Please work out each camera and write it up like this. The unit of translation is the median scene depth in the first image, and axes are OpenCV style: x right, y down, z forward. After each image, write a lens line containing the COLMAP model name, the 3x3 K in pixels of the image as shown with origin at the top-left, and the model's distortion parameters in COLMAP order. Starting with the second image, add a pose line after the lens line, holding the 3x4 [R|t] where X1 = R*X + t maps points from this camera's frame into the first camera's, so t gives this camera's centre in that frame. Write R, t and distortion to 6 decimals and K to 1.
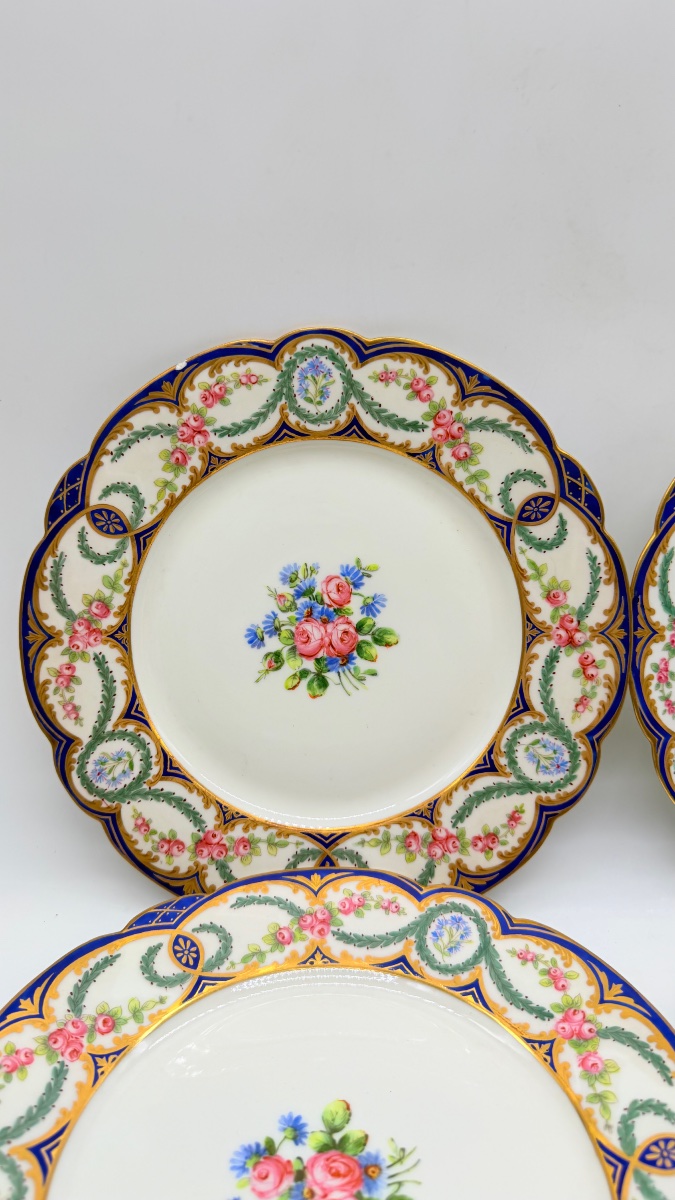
lens RADIAL K [[848.0, 0, 338.1], [0, 848.0, 610.0], [0, 0, 1]] dist [0.129494, -0.301449]
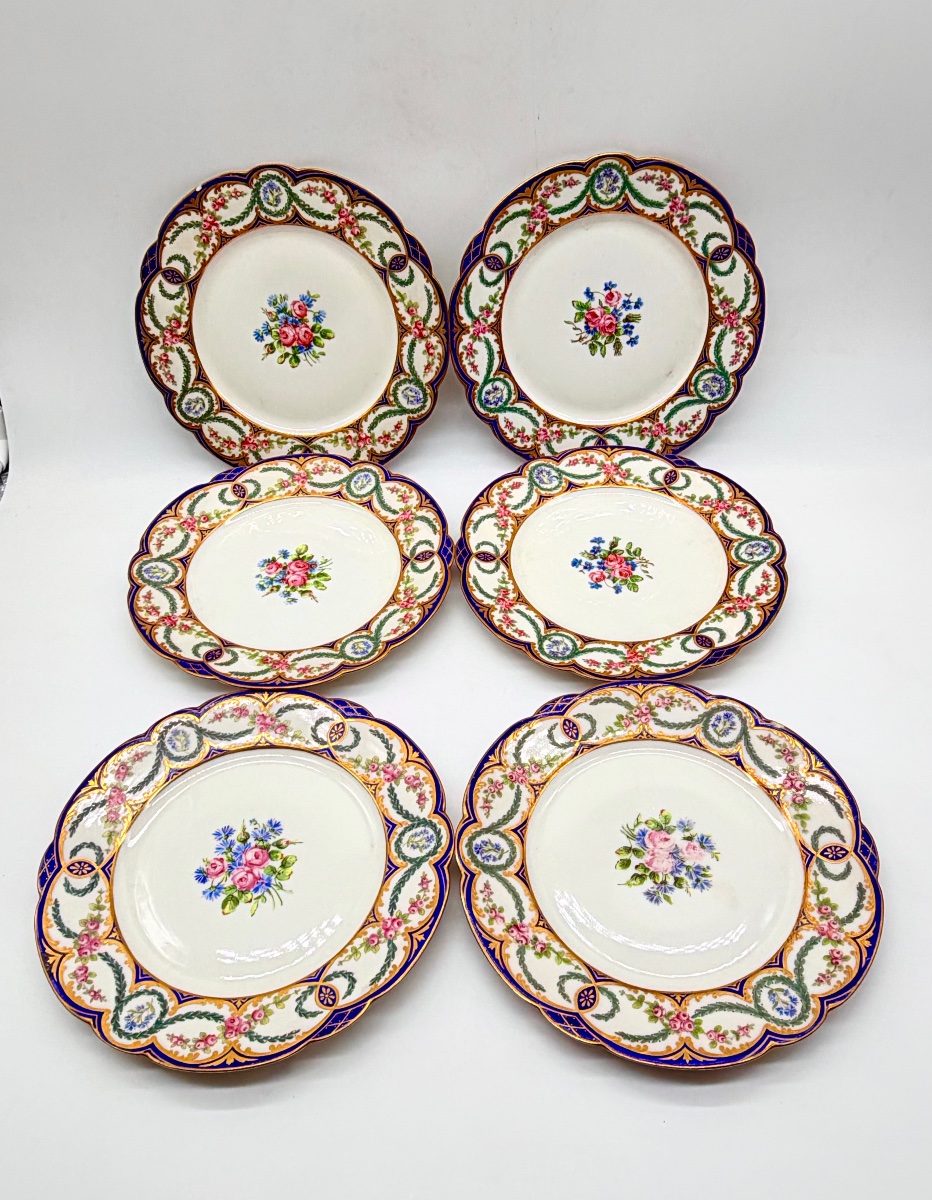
lens RADIAL K [[937.8, 0, 466.8], [0, 937.8, 628.8], [0, 0, 1]] dist [-0.007581, -0.003113]
pose [[0.999542, -0.015287, -0.026111, 0.422077], [0.024943, 0.904785, 0.425138, -0.260426], [0.017126, -0.425594, 0.904752, -1.191111]]
